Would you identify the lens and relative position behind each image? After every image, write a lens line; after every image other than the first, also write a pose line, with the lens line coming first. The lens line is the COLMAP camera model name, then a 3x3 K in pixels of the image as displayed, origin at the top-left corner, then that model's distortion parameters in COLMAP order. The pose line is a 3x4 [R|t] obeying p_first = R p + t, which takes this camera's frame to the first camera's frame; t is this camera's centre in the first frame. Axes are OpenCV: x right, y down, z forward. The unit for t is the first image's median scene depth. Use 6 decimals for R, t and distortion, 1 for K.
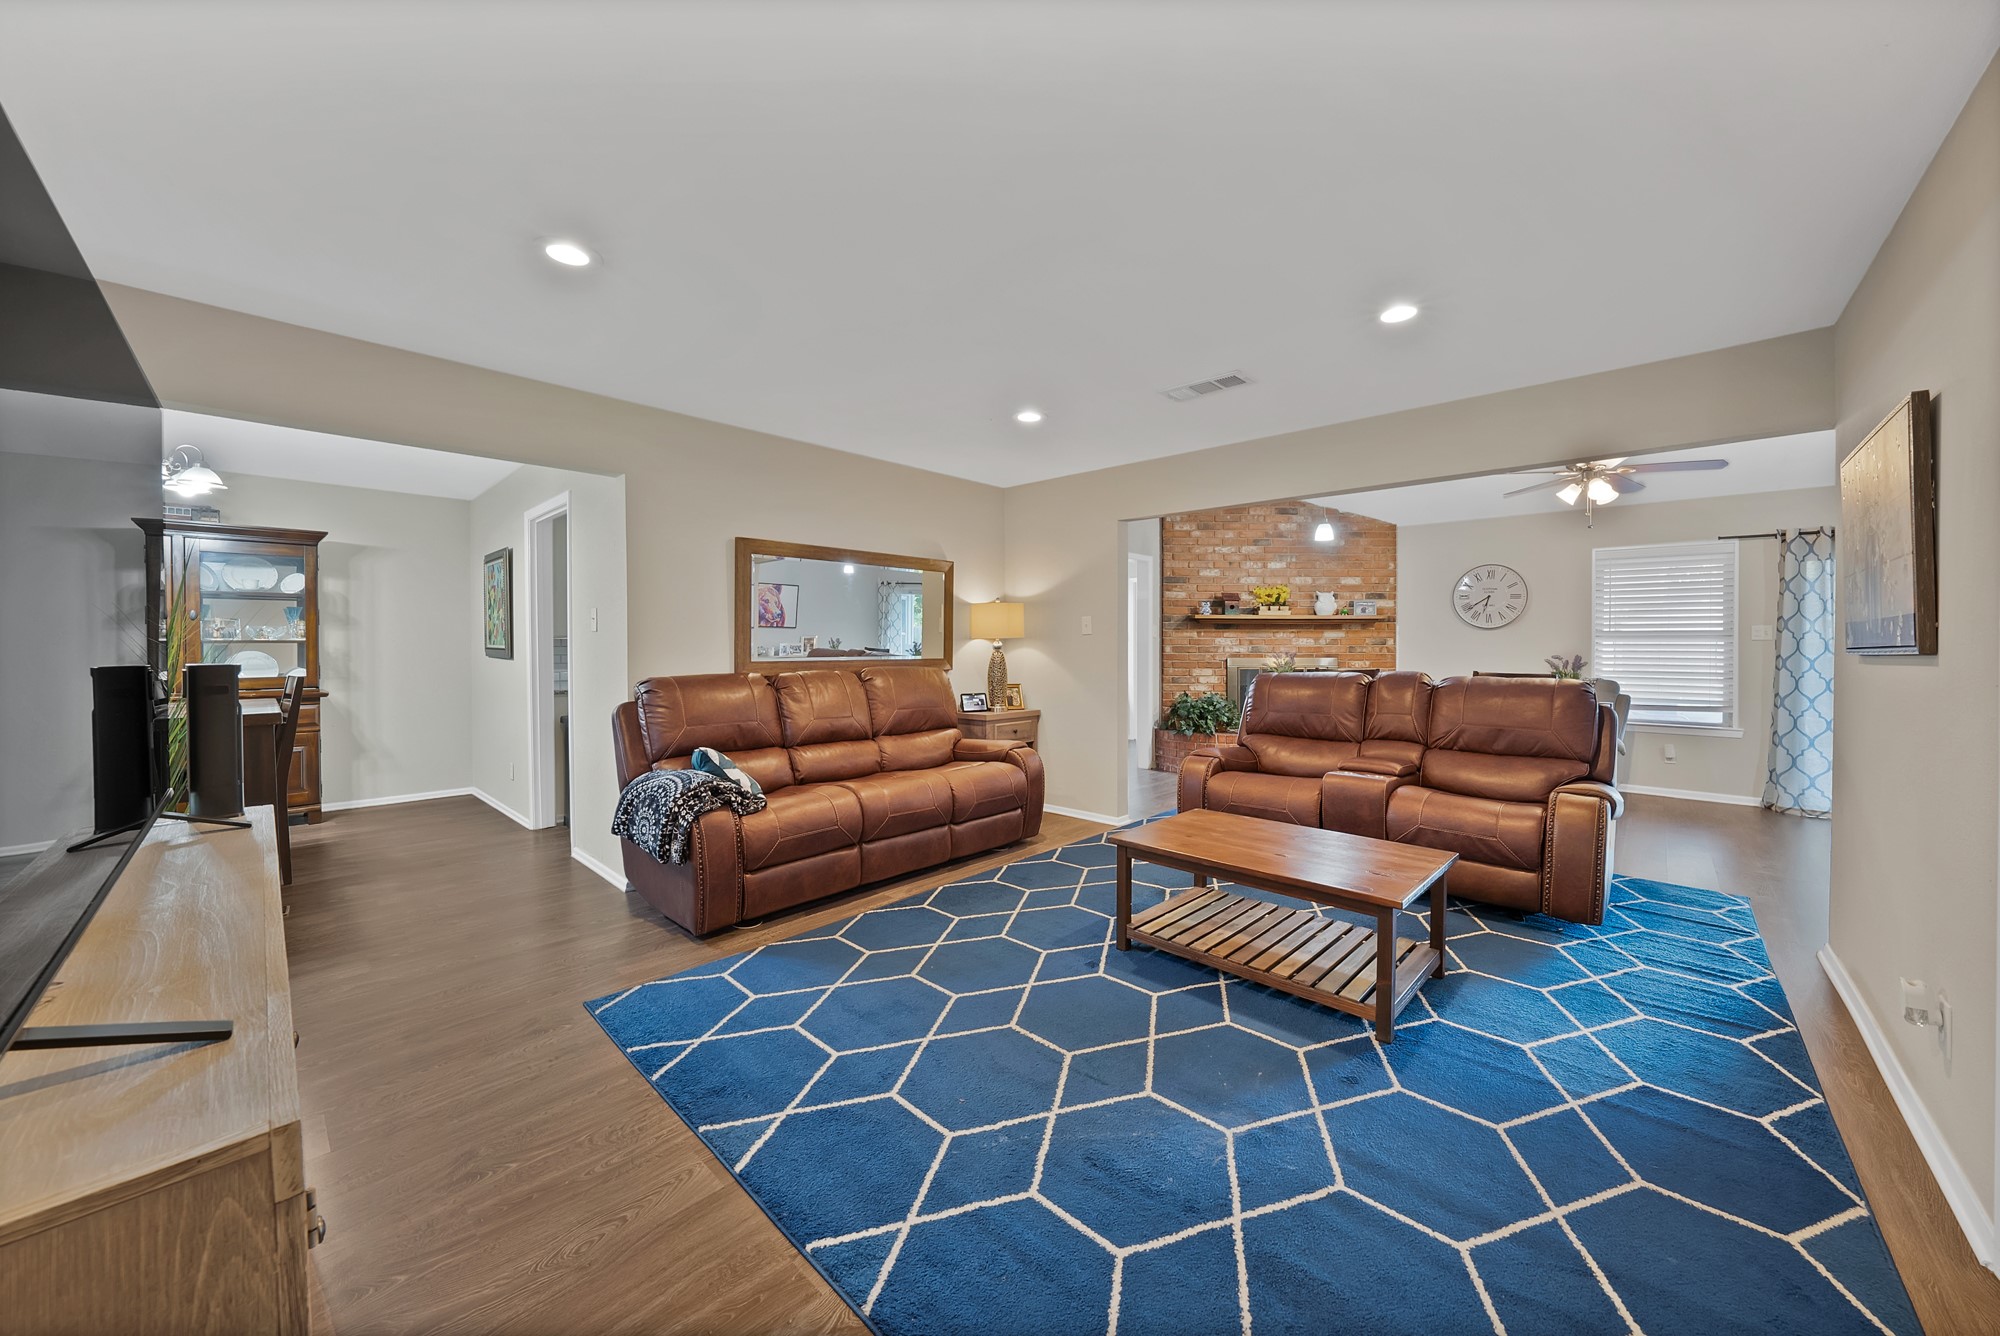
lens RADIAL K [[714.8, 0, 994.5], [0, 714.8, 662.0], [0, 0, 1]] dist [-0.020711, 0.002380]
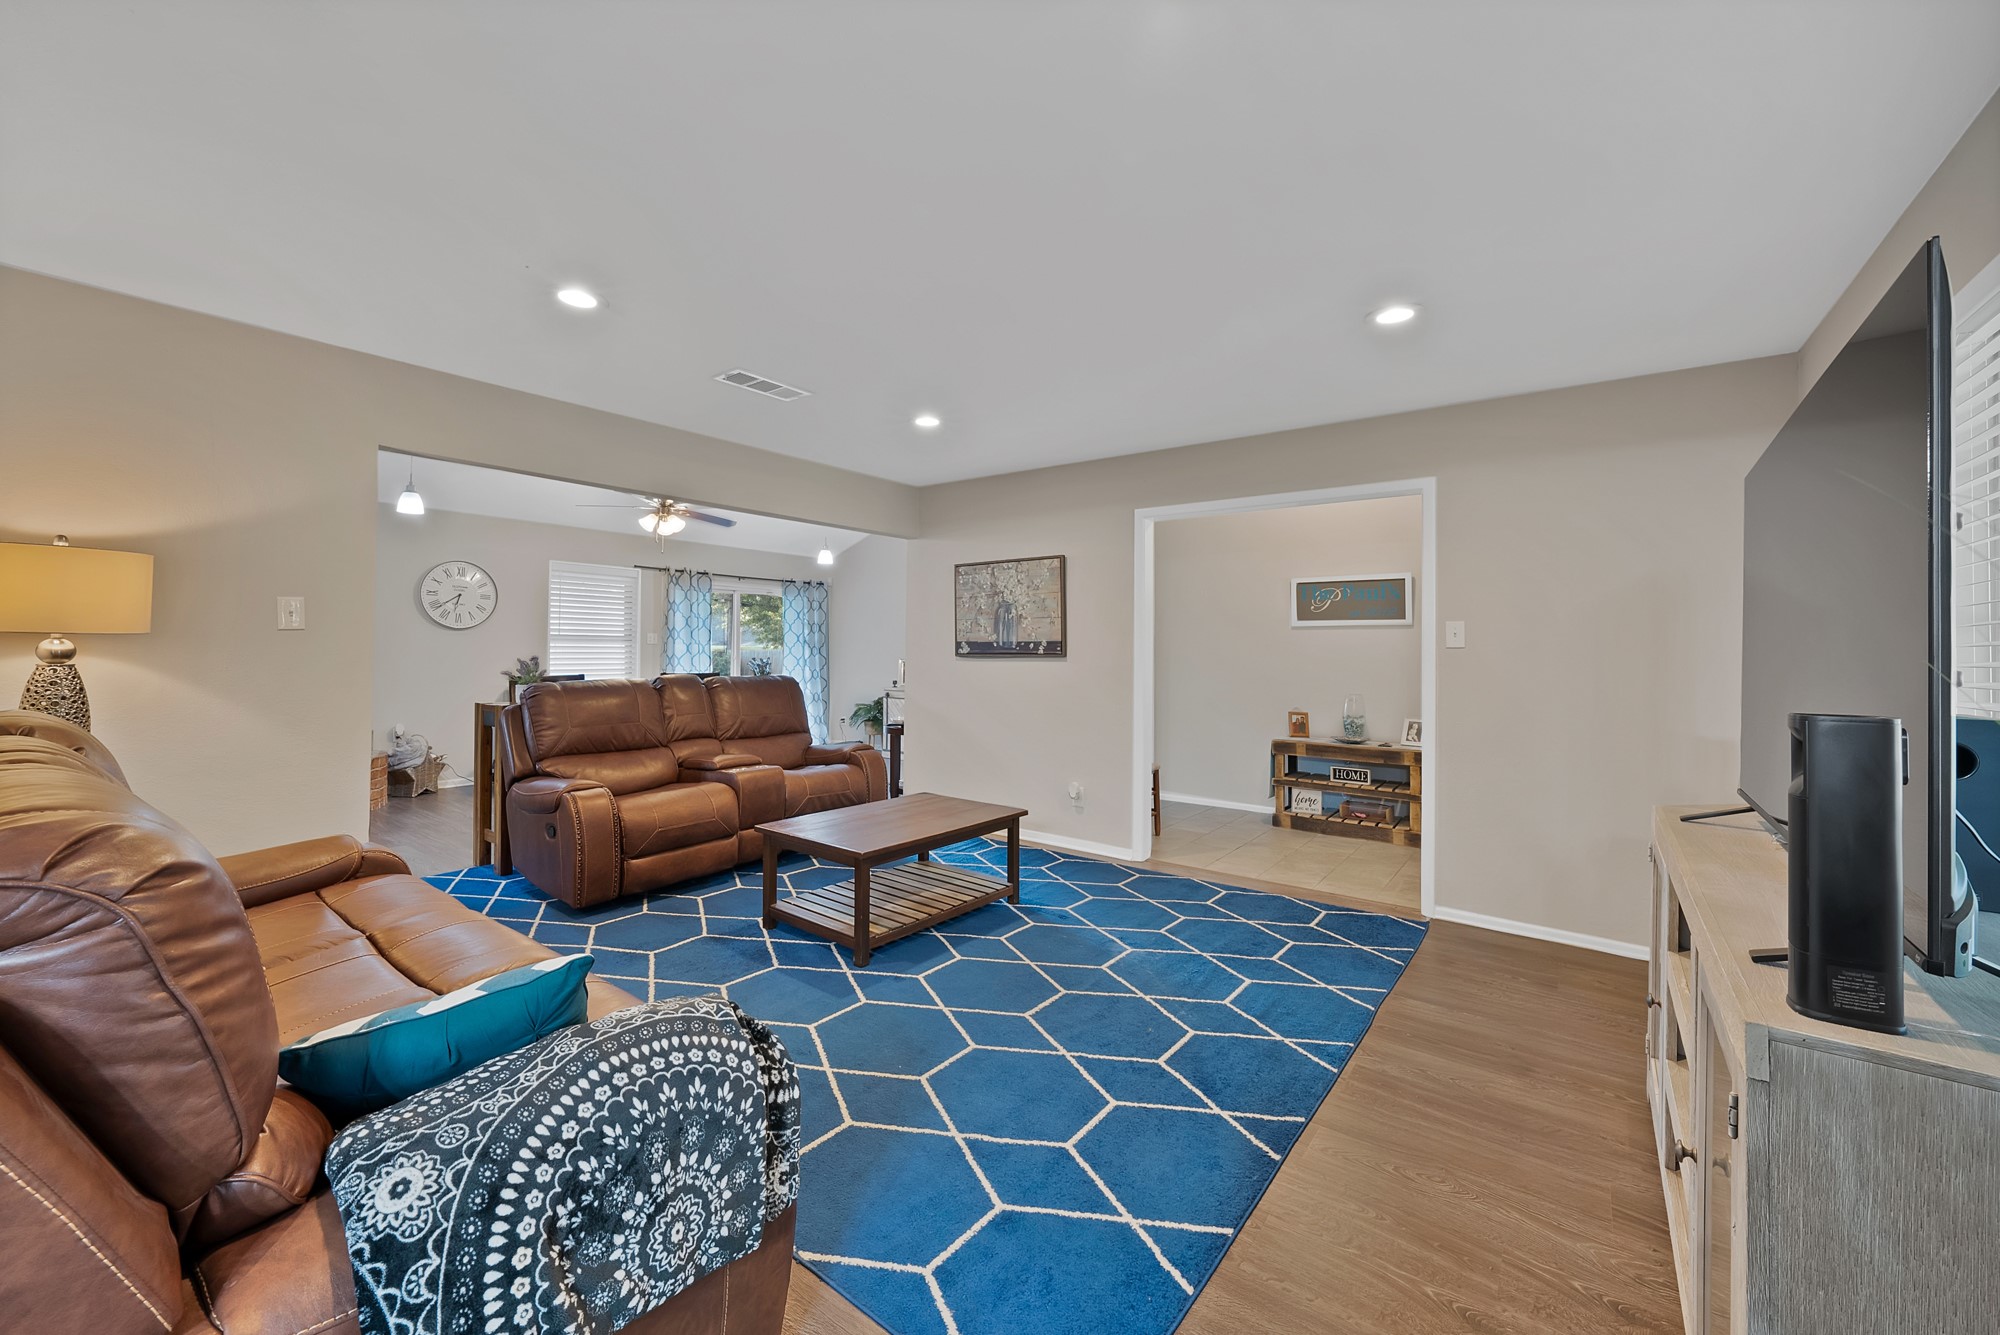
lens RADIAL K [[767.0, 0, 995.7], [0, 767.0, 648.0], [0, 0, 1]] dist [-0.015385, 0.001685]
pose [[-0.094151, -0.000141, 0.995558, -0.348193], [0.014978, 0.999887, 0.001558, -0.012019], [-0.995445, 0.015058, -0.094138, 0.360848]]
